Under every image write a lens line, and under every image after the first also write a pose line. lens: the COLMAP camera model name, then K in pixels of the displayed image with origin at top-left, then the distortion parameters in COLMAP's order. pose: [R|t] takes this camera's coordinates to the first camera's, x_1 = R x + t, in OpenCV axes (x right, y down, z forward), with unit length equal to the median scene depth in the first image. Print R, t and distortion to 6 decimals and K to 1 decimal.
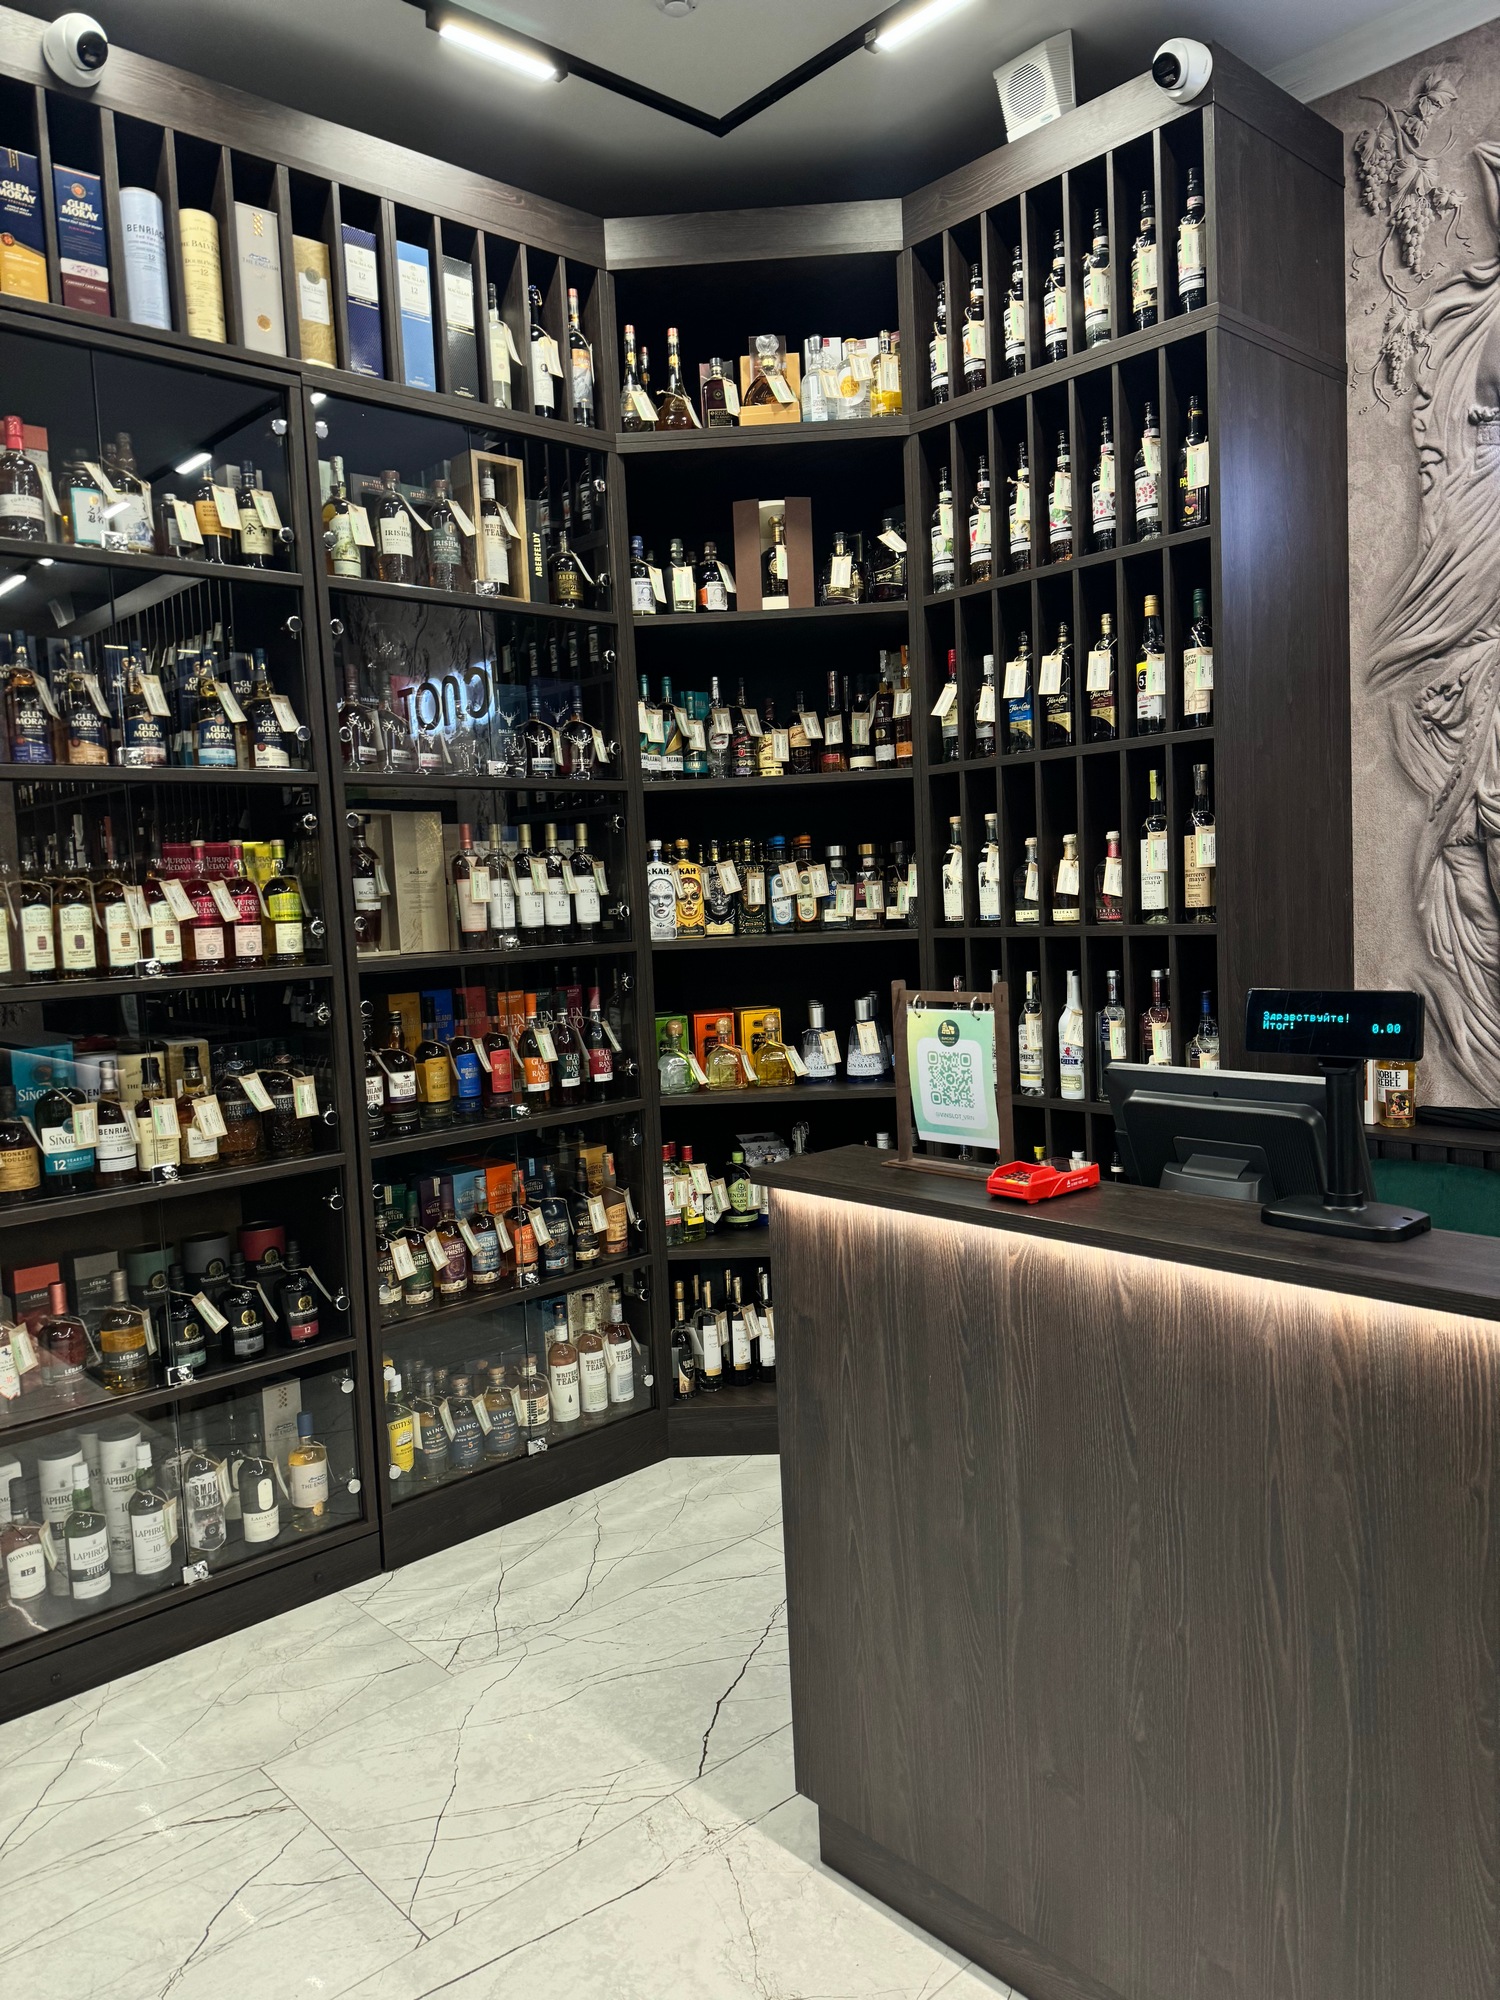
lens RADIAL K [[1389.0, 0, 736.7], [0, 1389.0, 995.8], [0, 0, 1]] dist [-0.006718, -0.018440]
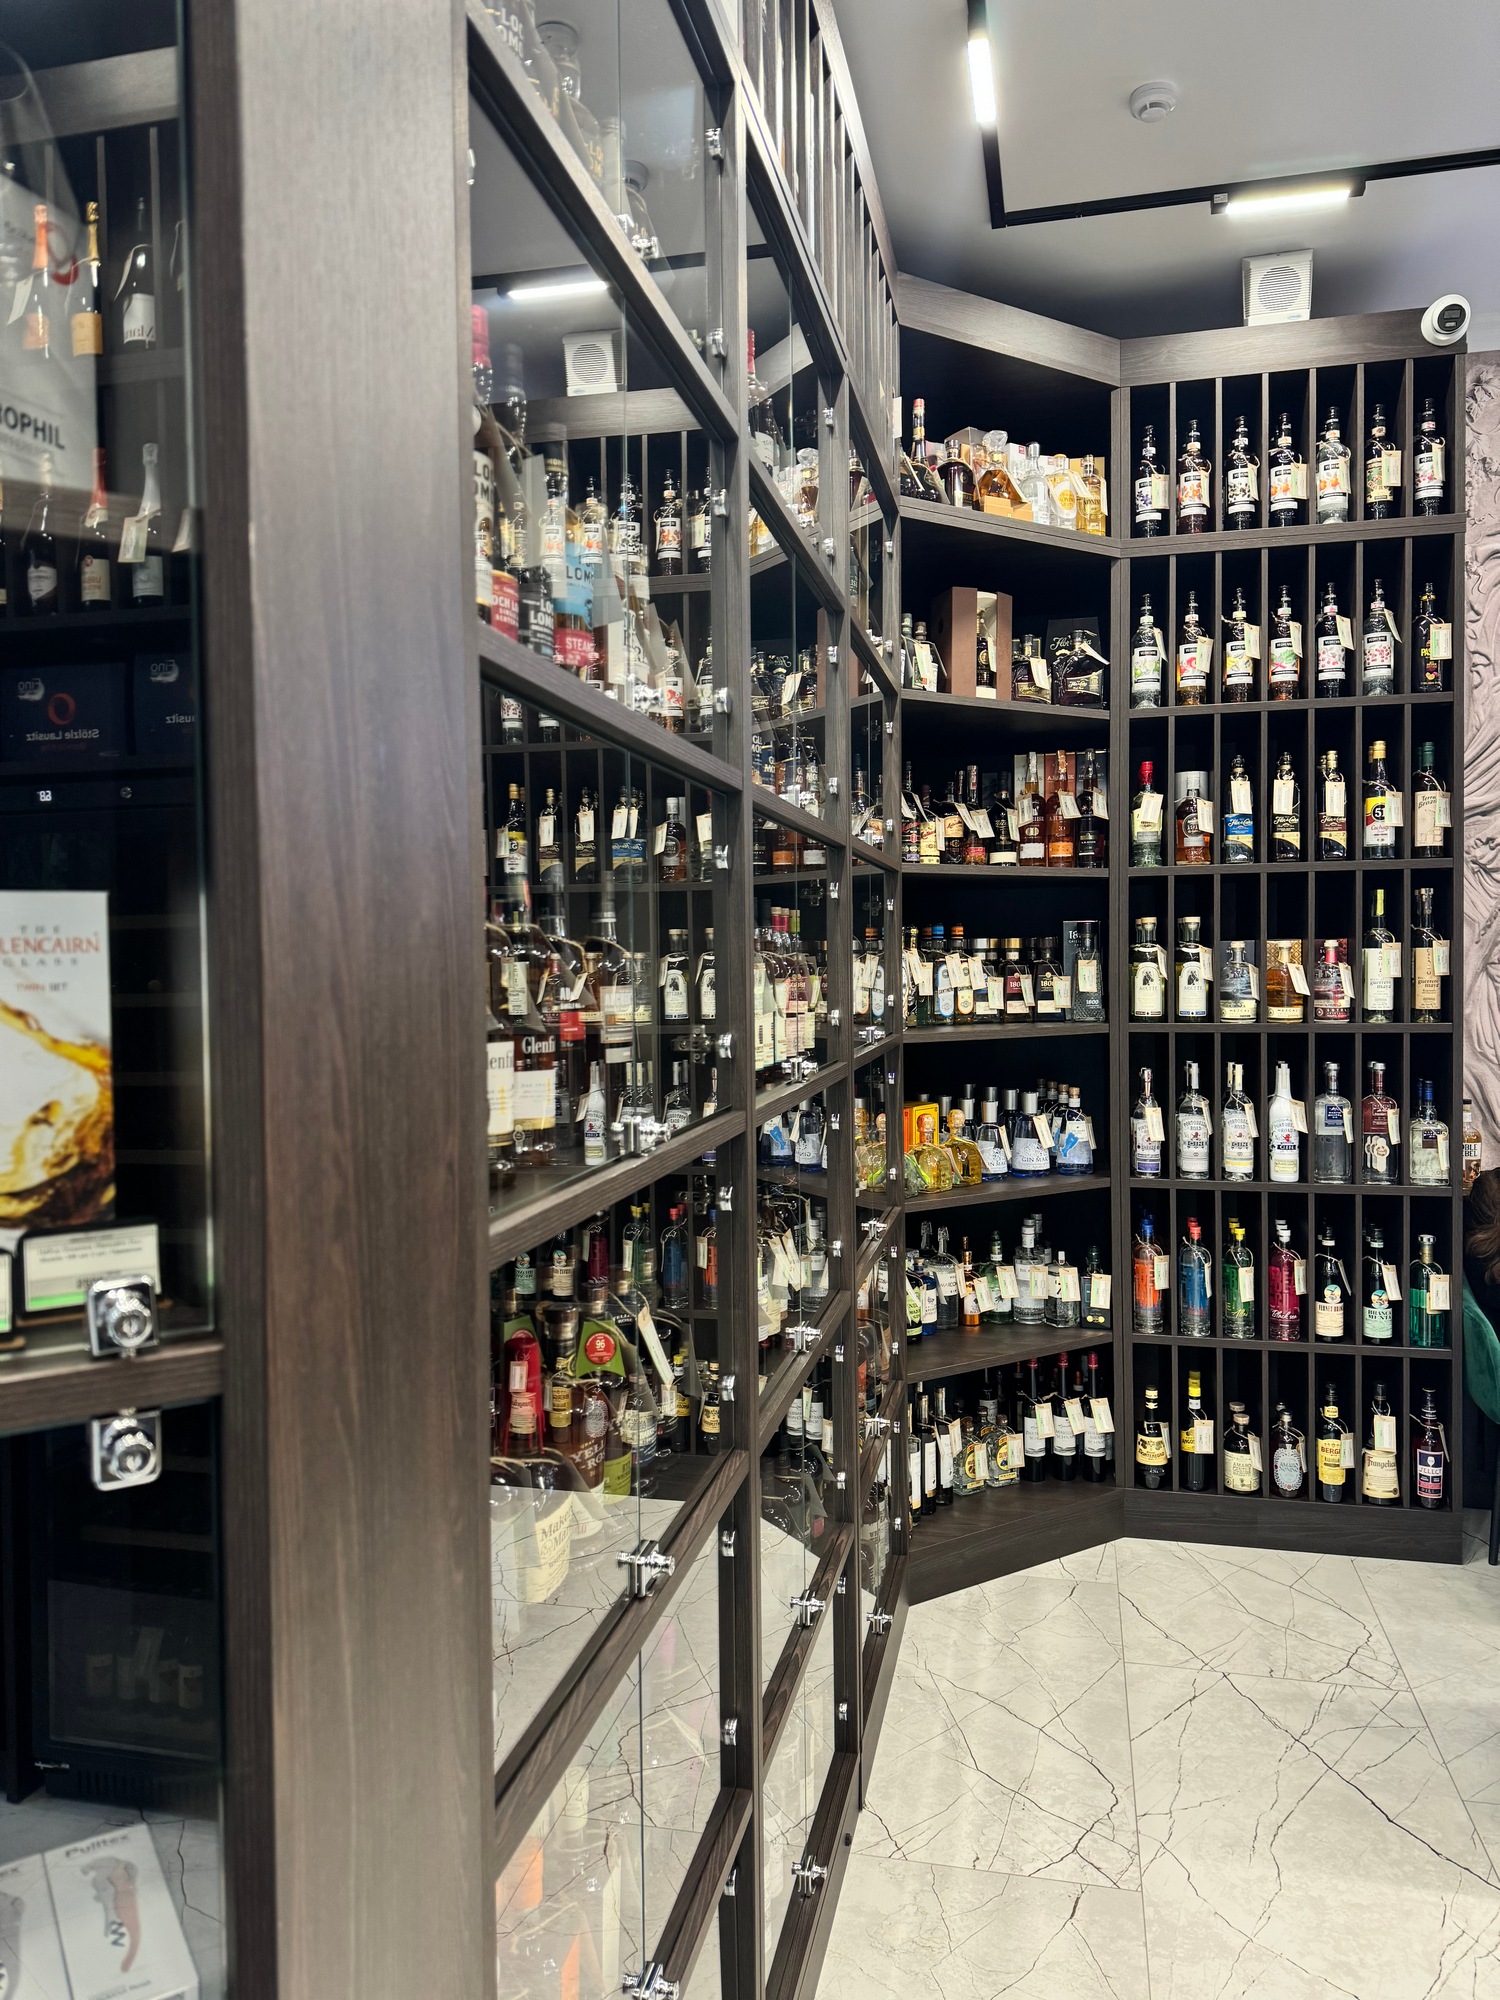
lens RADIAL K [[1389.0, 0, 734.9], [0, 1389.0, 978.8], [0, 0, 1]] dist [-0.006718, -0.018440]
pose [[0.835798, 0.030672, 0.548179, -0.692979], [0.011947, 0.997186, -0.074010, -0.008435], [-0.548907, 0.068407, 0.833080, 0.300216]]
